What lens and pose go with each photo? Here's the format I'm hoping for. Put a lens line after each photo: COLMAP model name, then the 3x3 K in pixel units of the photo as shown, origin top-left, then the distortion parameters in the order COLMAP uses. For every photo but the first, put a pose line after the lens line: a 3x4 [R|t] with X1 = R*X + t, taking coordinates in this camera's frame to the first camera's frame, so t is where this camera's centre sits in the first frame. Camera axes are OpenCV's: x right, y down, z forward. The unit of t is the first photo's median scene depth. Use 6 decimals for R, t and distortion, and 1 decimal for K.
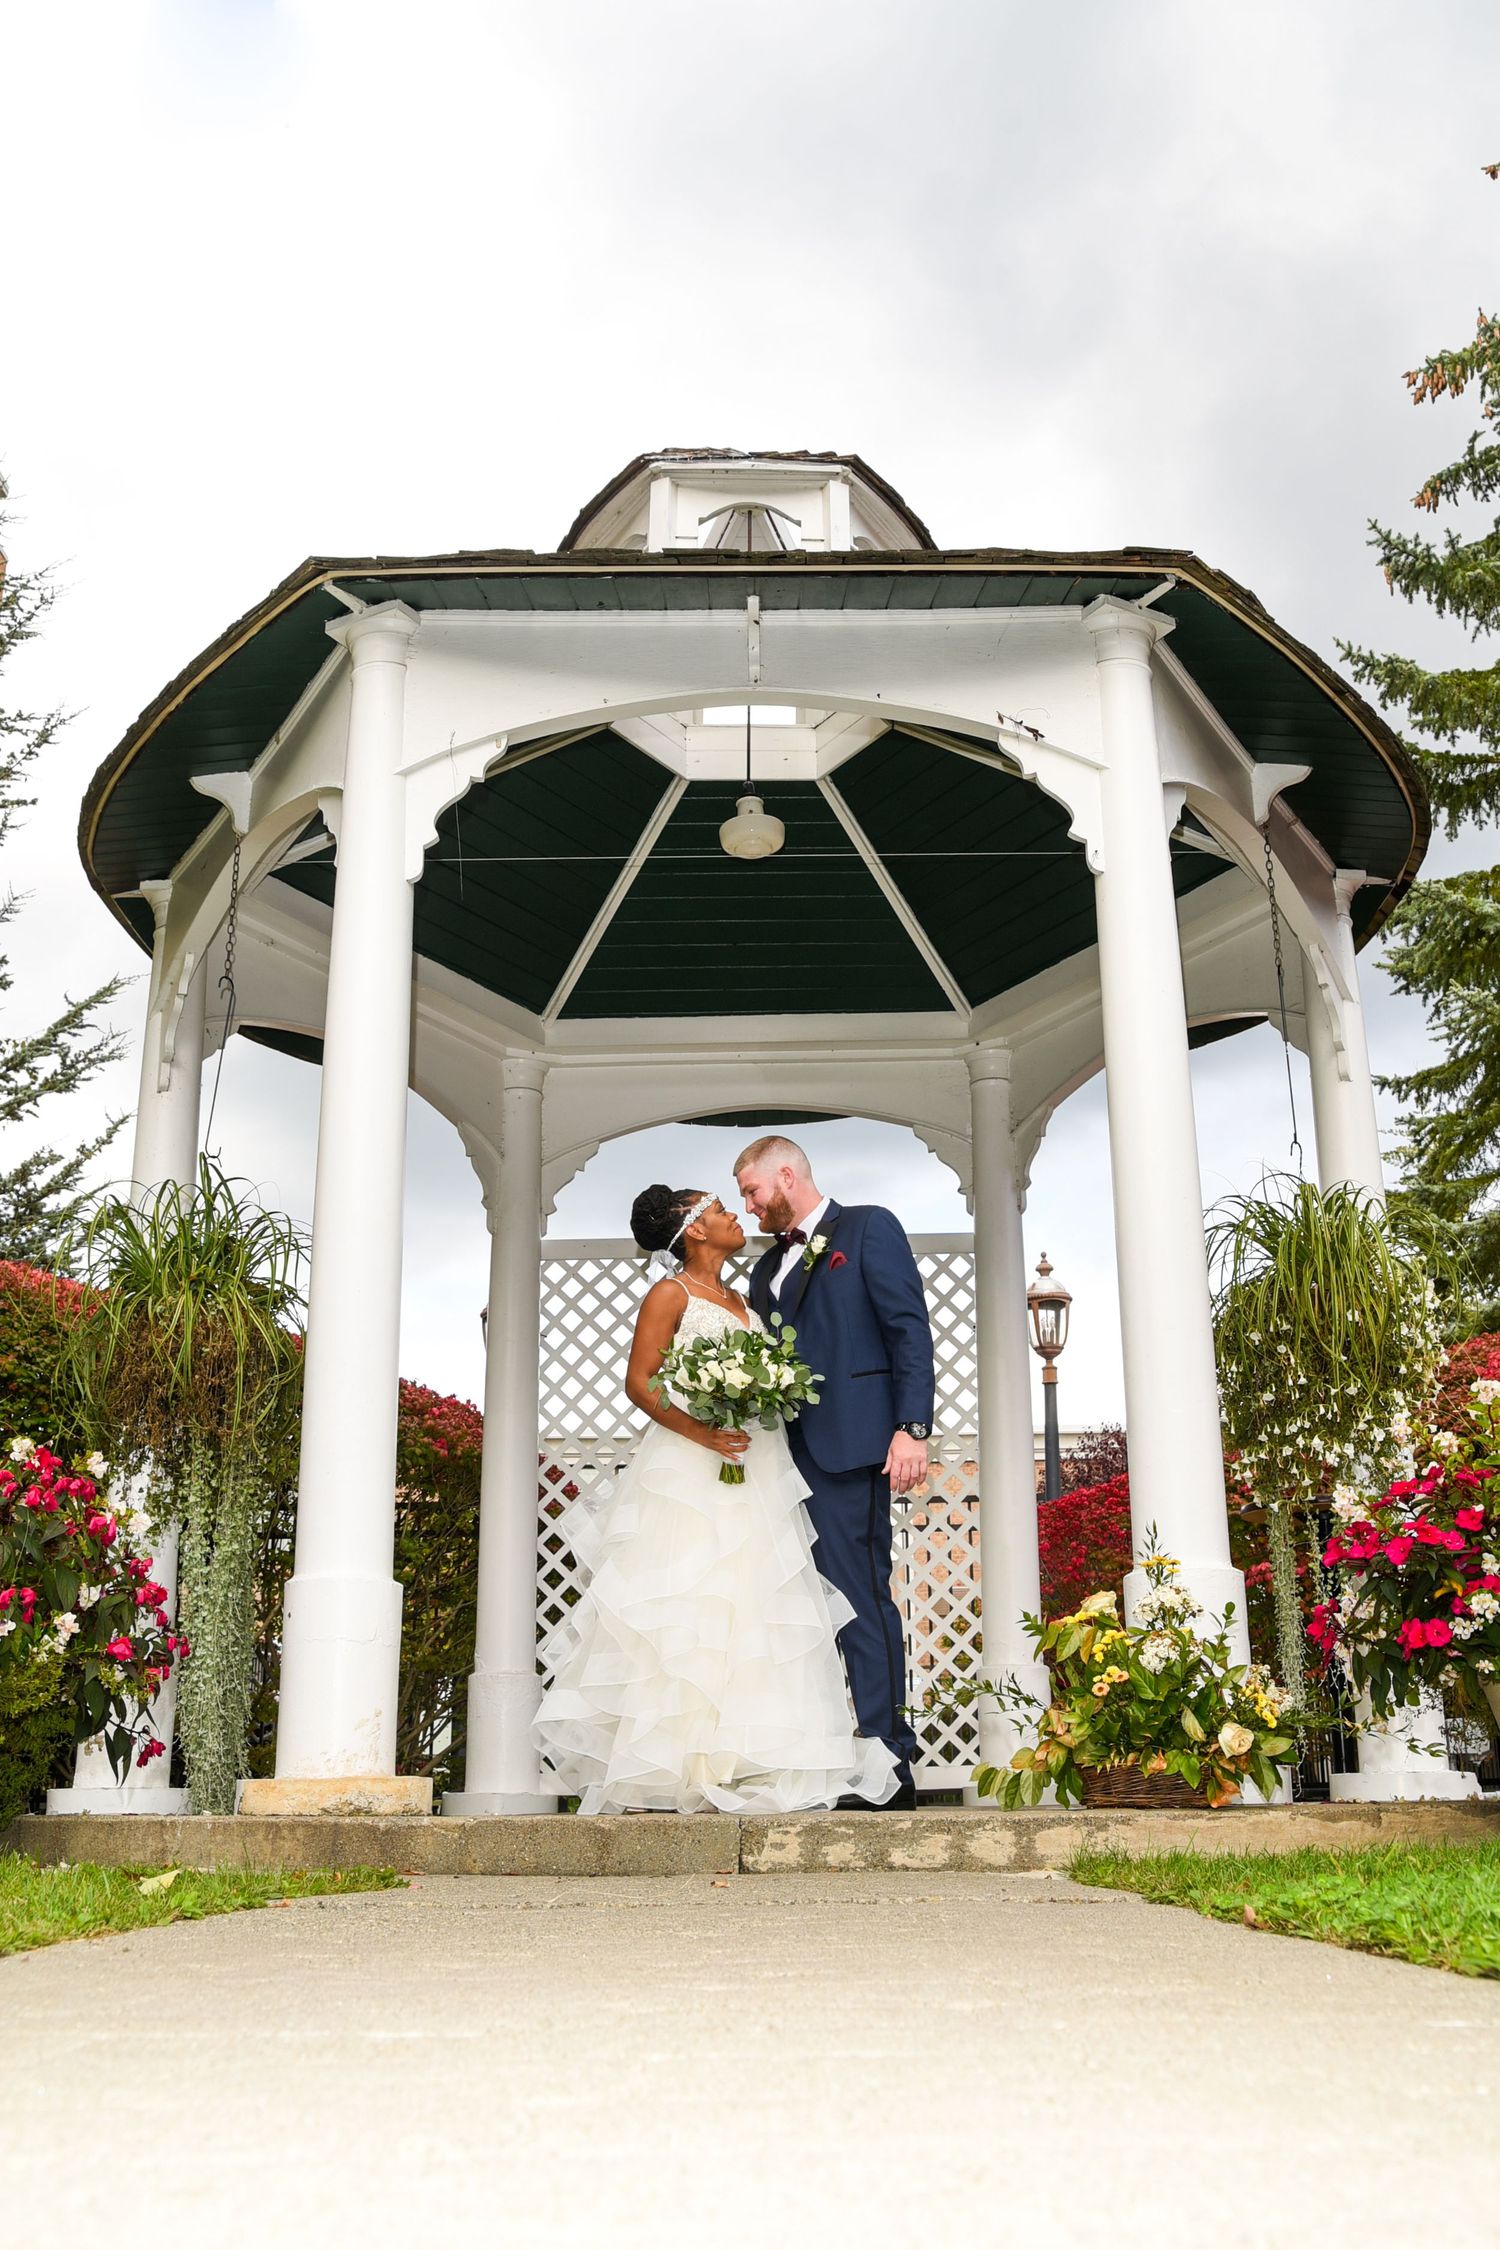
lens RADIAL K [[2350.0, 0, 750.0], [0, 2350.0, 1125.0], [0, 0, 1]] dist [-0.000570, 0.002586]
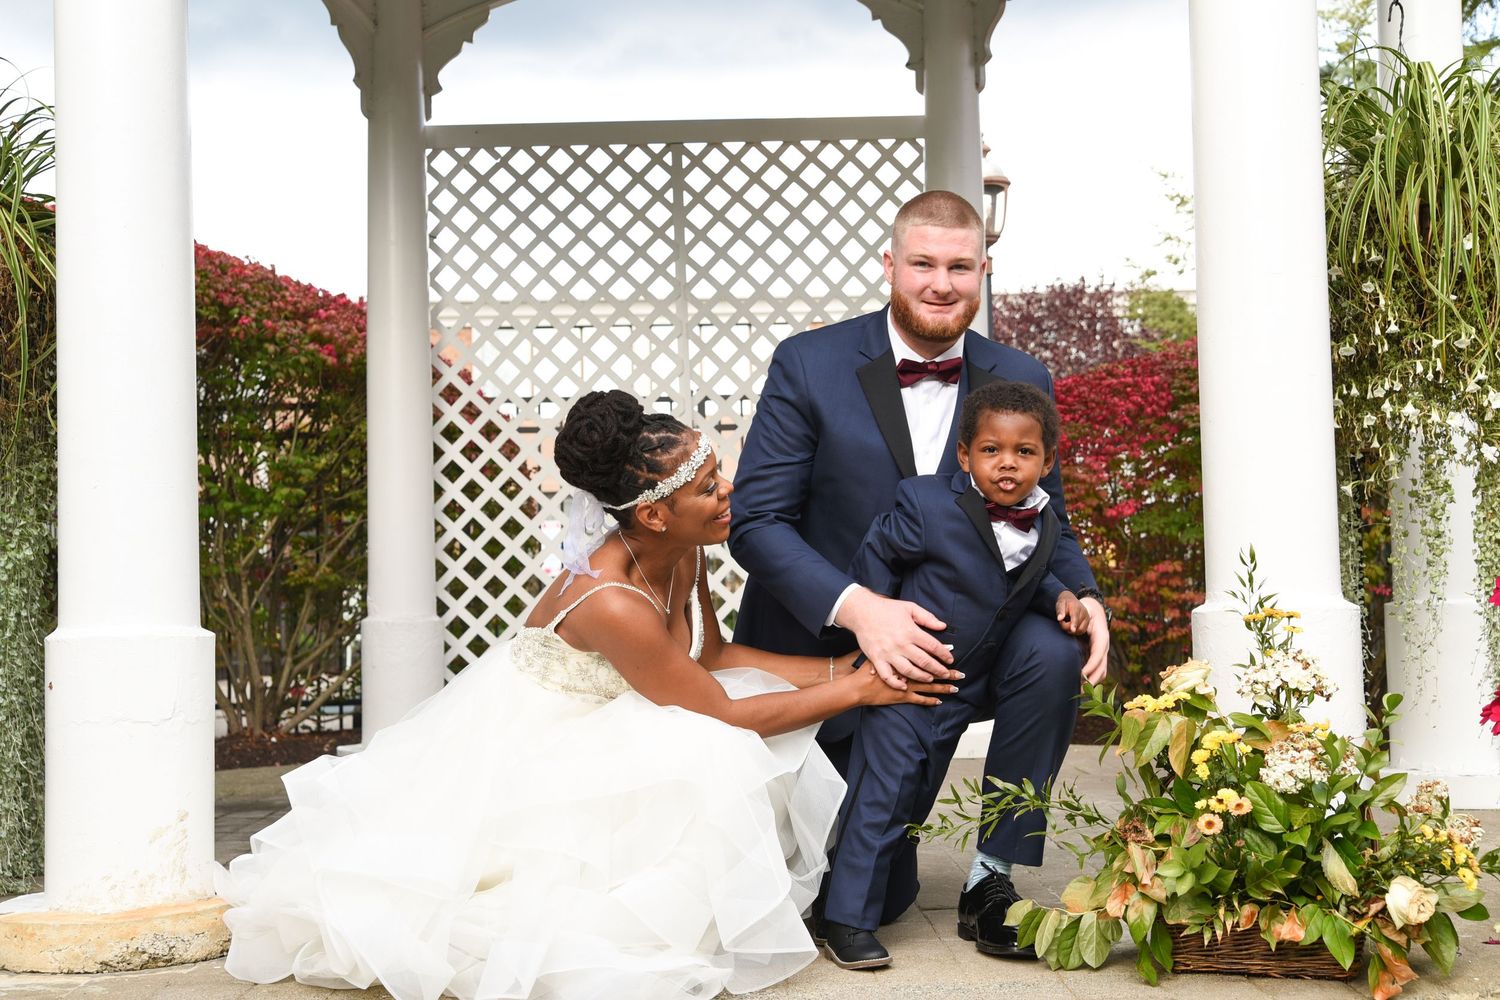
lens RADIAL K [[1676.3, 0, 750.0], [0, 1676.3, 500.0], [0, 0, 1]] dist [-0.299488, 1.252857]
pose [[0.997777, -0.010355, 0.065828, -0.015082], [-0.009015, 0.957794, 0.287315, 0.007793], [-0.066025, -0.287270, 0.955571, 0.479178]]
